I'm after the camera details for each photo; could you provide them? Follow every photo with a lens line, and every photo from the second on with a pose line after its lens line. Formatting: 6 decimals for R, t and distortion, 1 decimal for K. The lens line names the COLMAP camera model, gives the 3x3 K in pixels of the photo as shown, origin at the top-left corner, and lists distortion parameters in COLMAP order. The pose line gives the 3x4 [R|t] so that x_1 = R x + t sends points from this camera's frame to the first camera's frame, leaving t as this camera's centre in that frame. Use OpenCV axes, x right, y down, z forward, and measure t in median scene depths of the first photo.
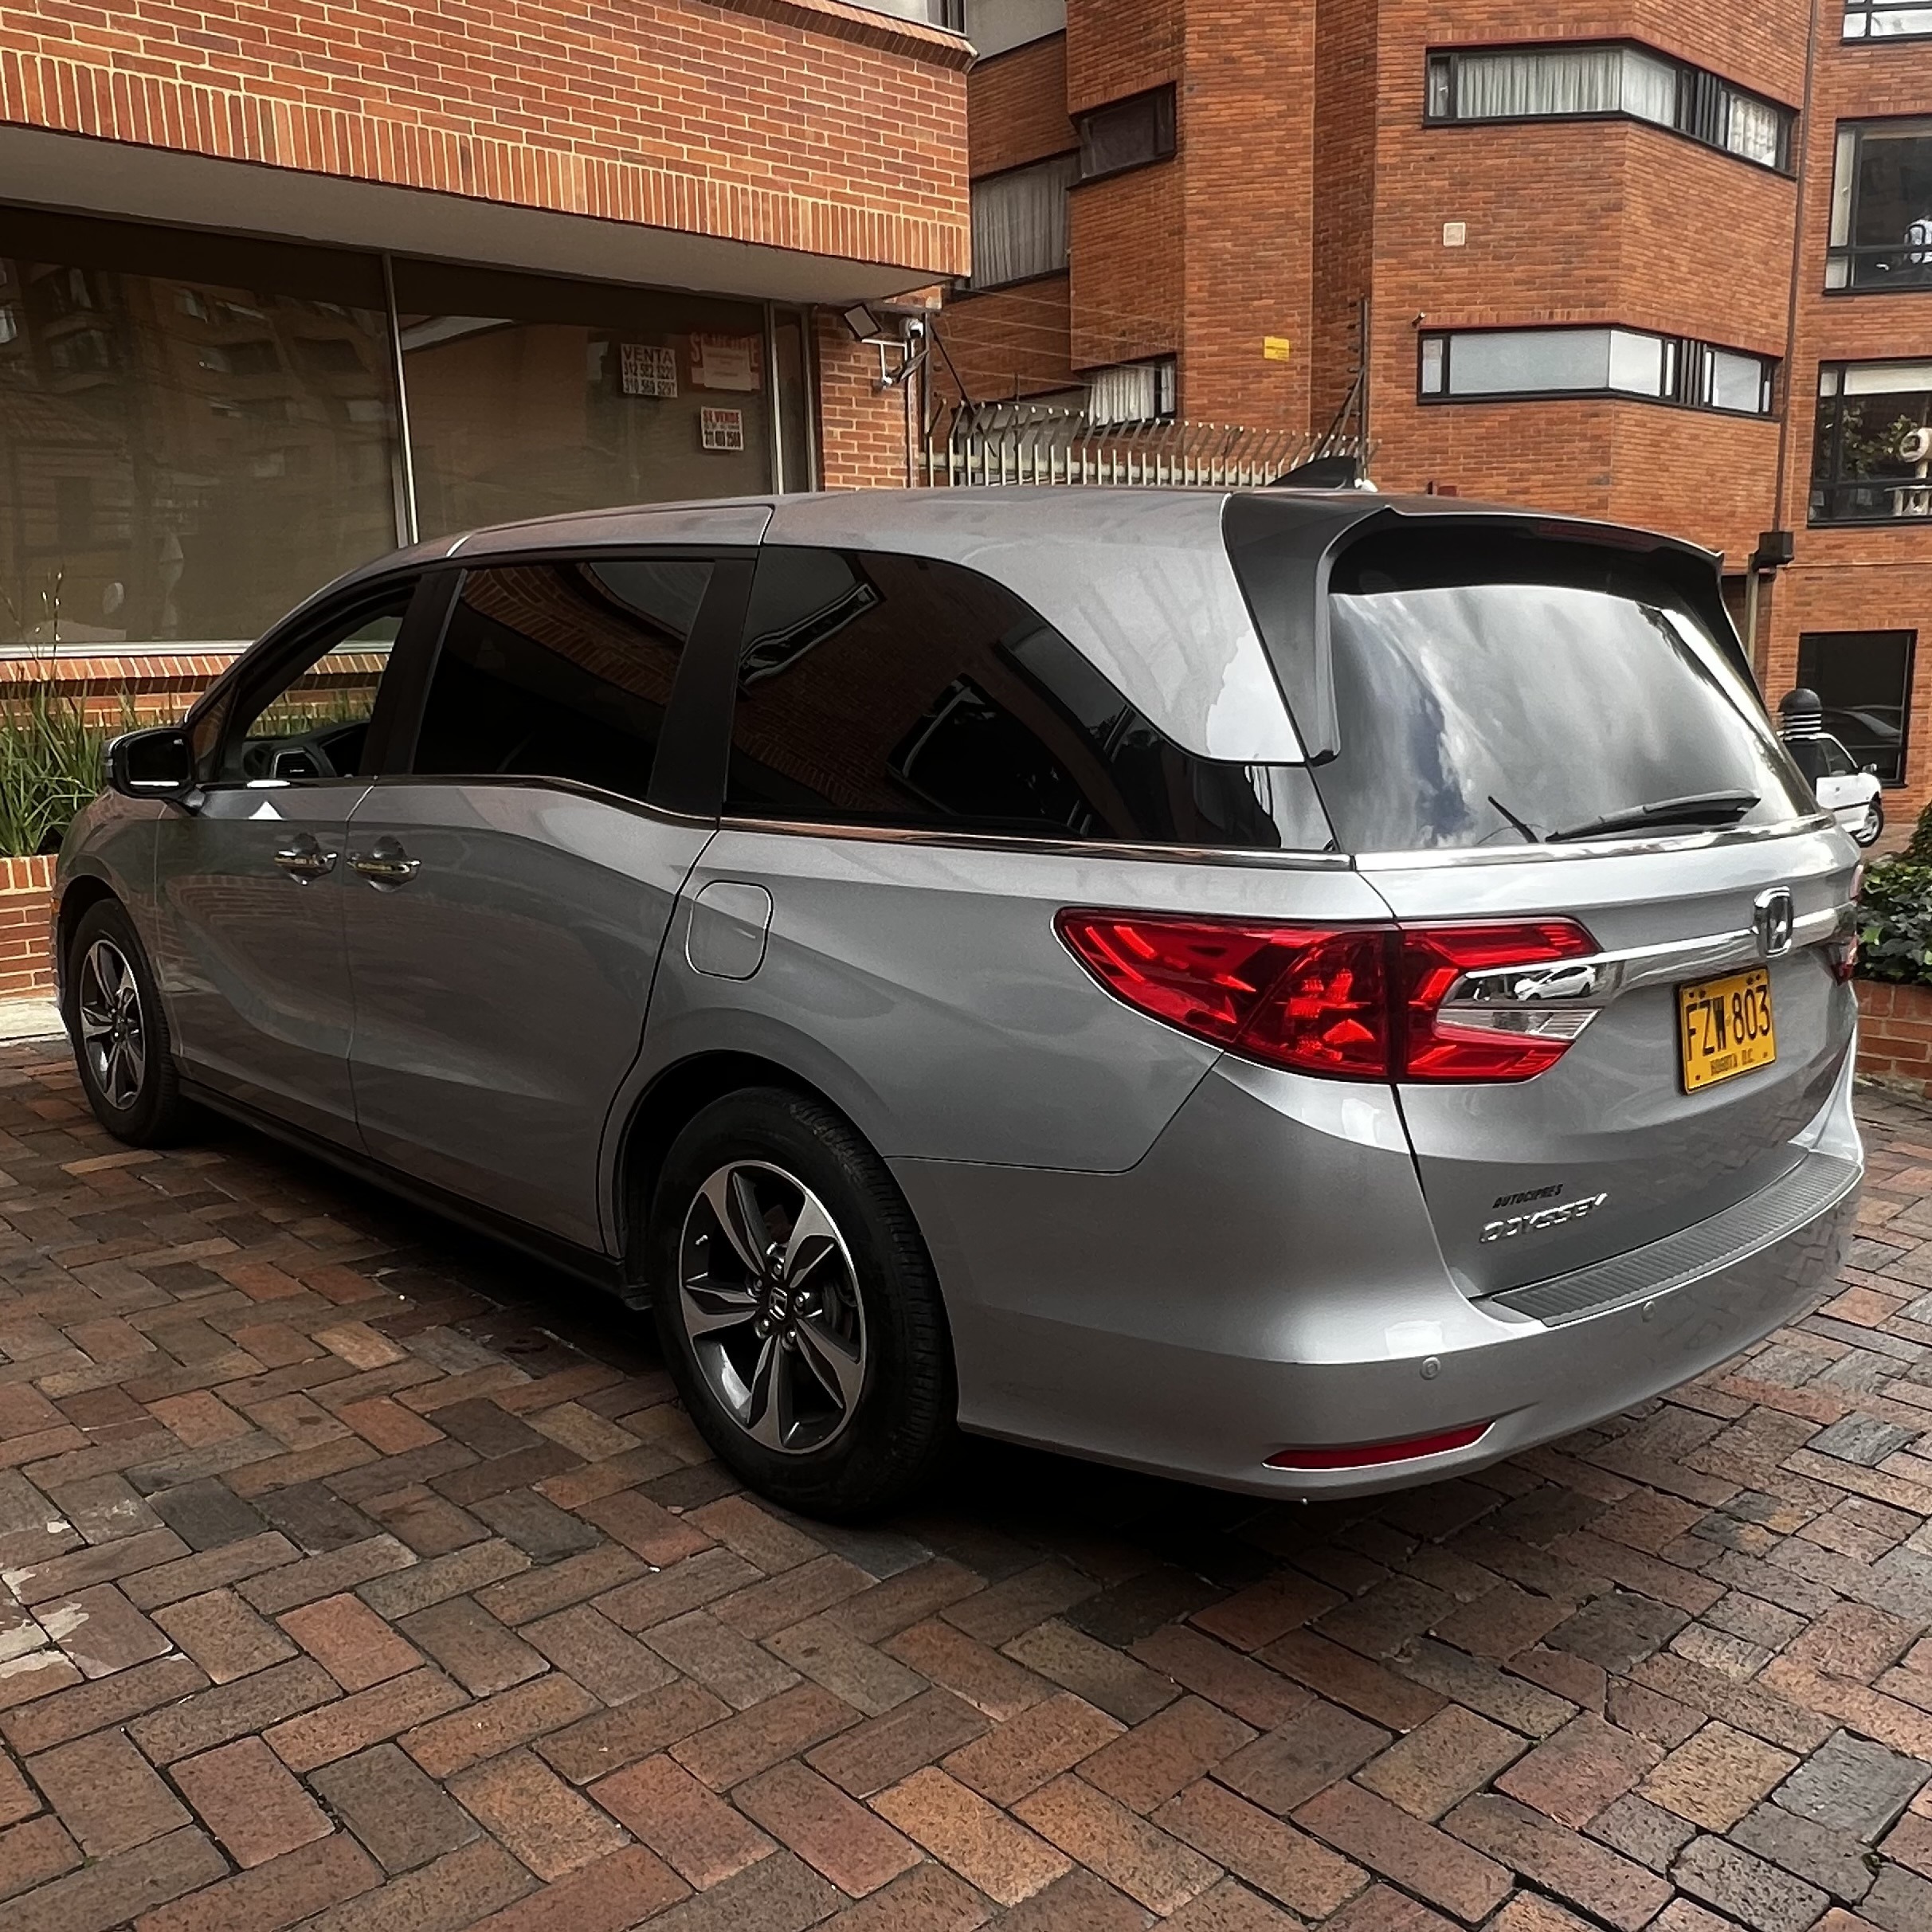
lens RADIAL K [[1733.0, 0, 966.0], [0, 1733.0, 966.0], [0, 0, 1]] dist [-0.000906, -0.012364]
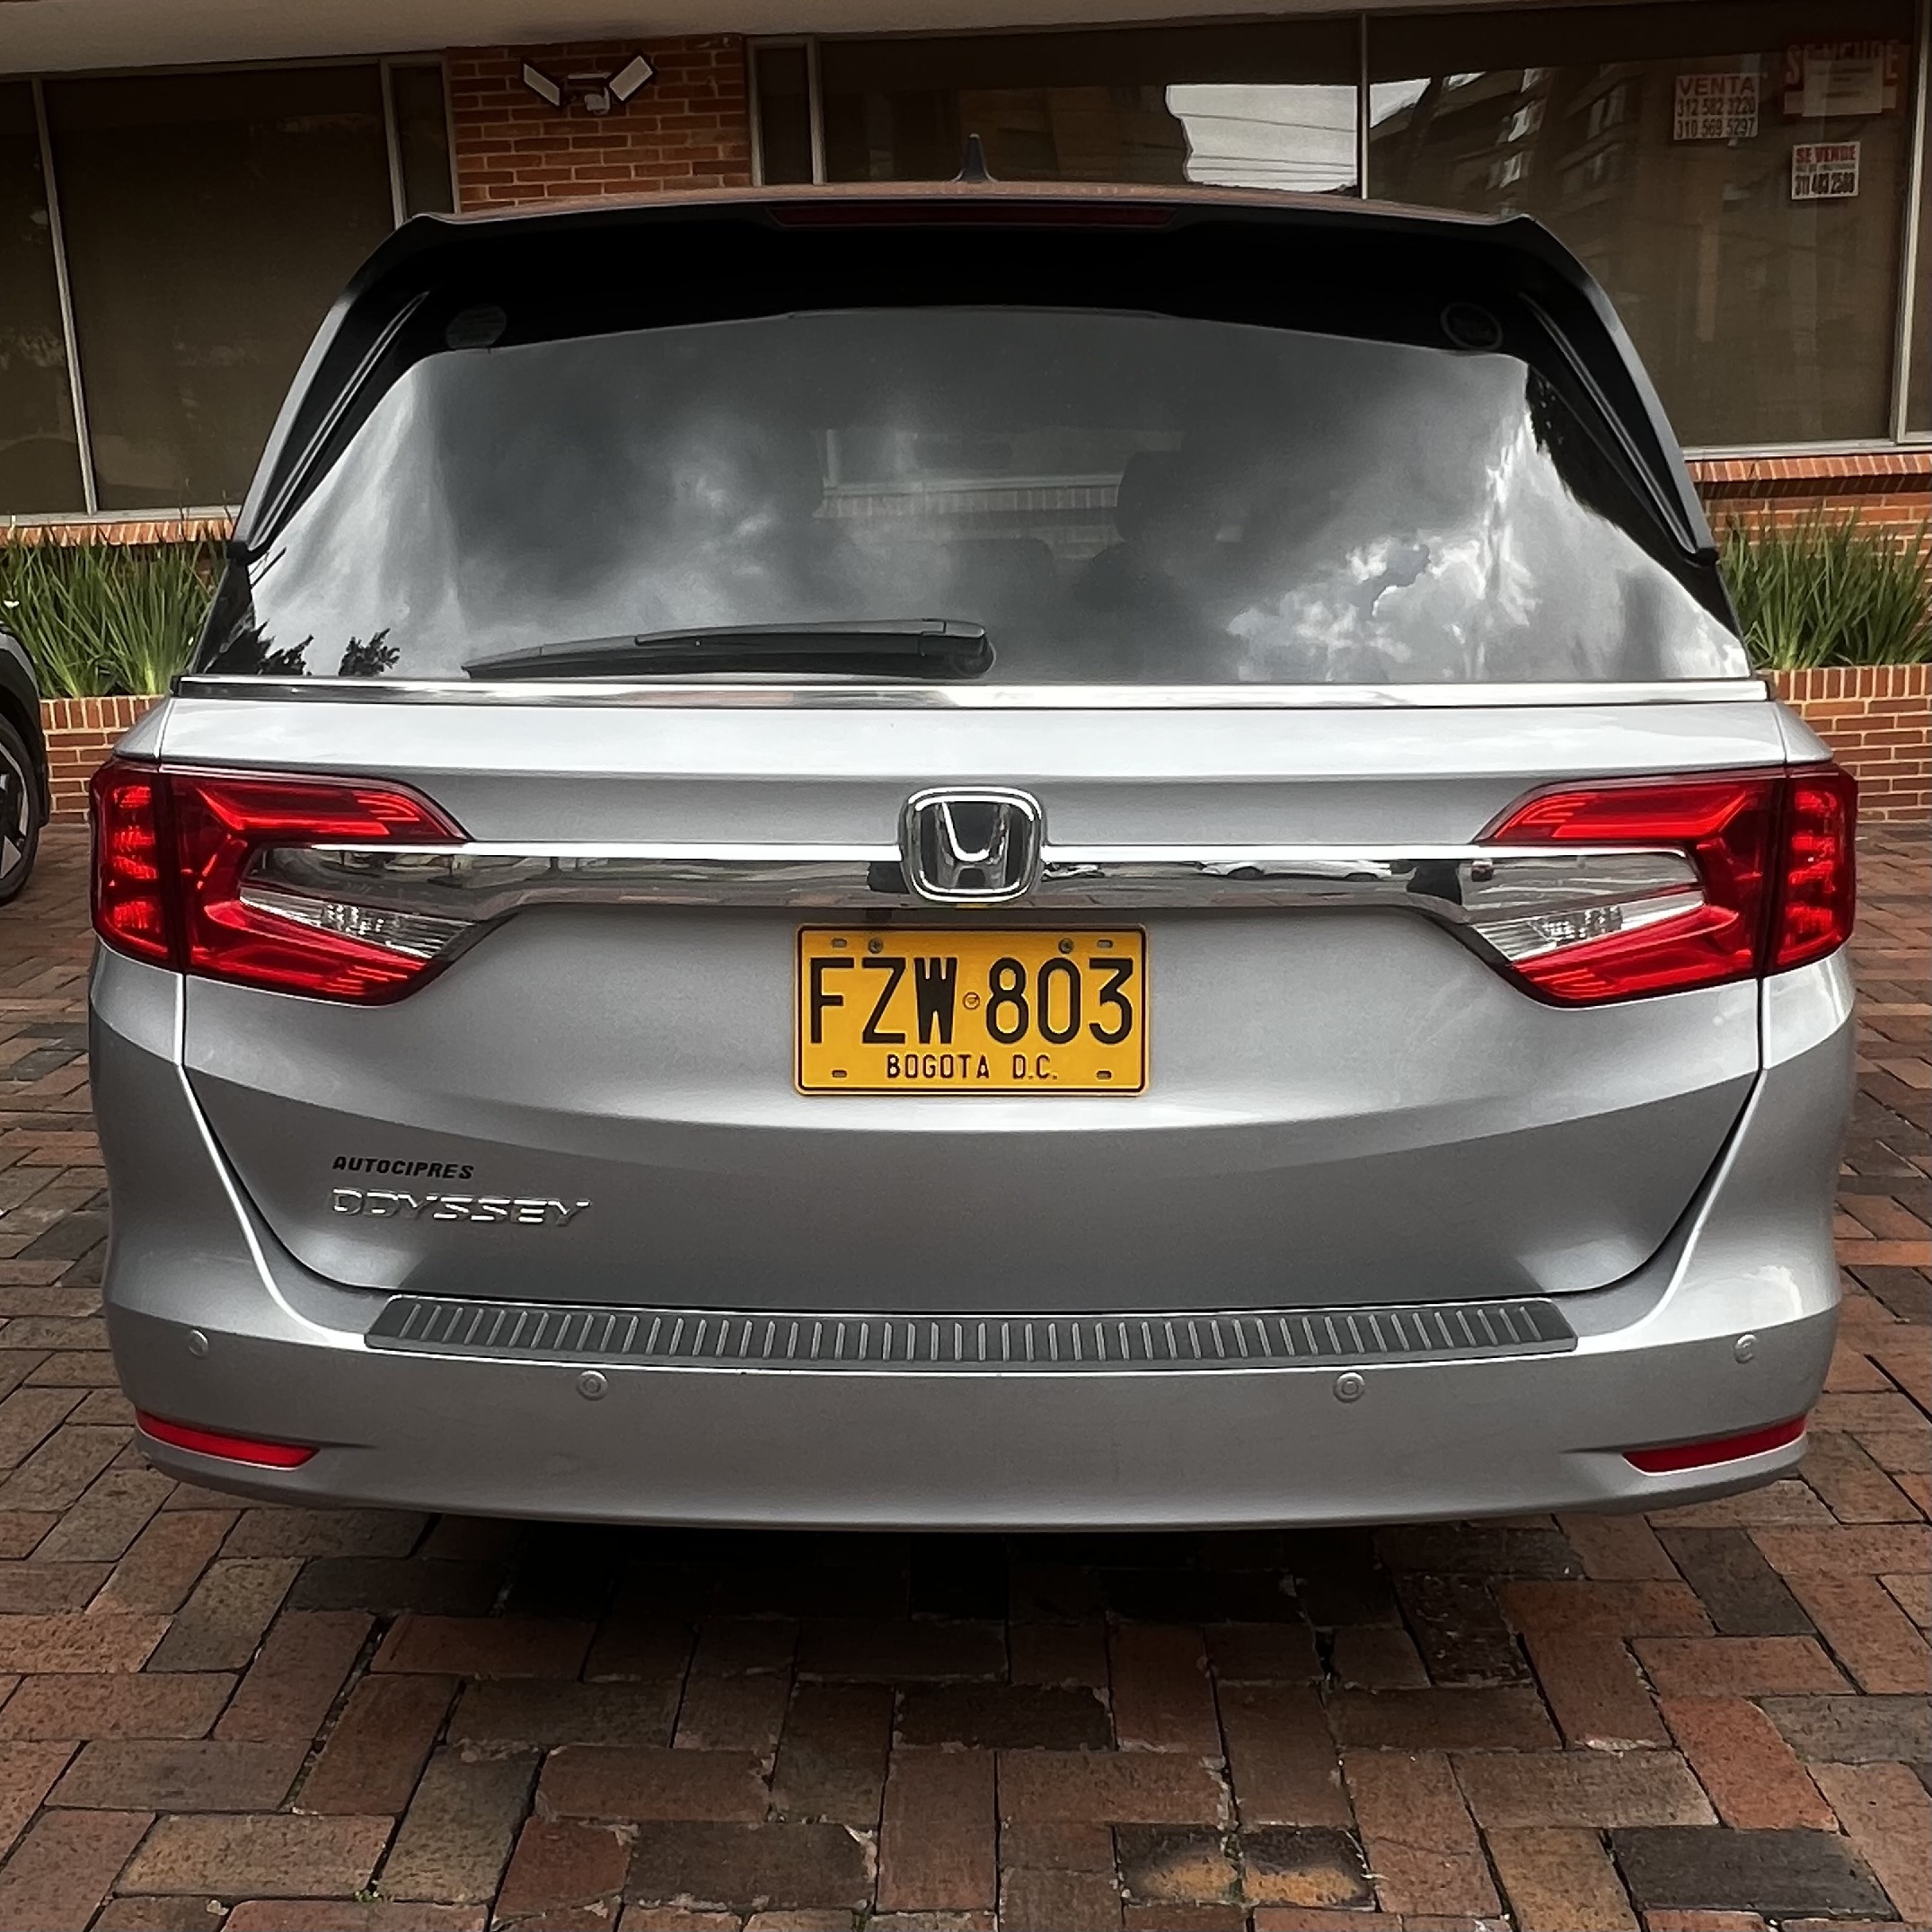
lens RADIAL K [[1977.8, 0, 966.0], [0, 1977.8, 966.0], [0, 0, 1]] dist [0.008672, -0.025433]
pose [[0.722727, 0.141310, -0.676534, 0.878732], [-0.104118, 0.989964, 0.095550, -0.045182], [0.683246, 0.001382, 0.730187, 0.475141]]
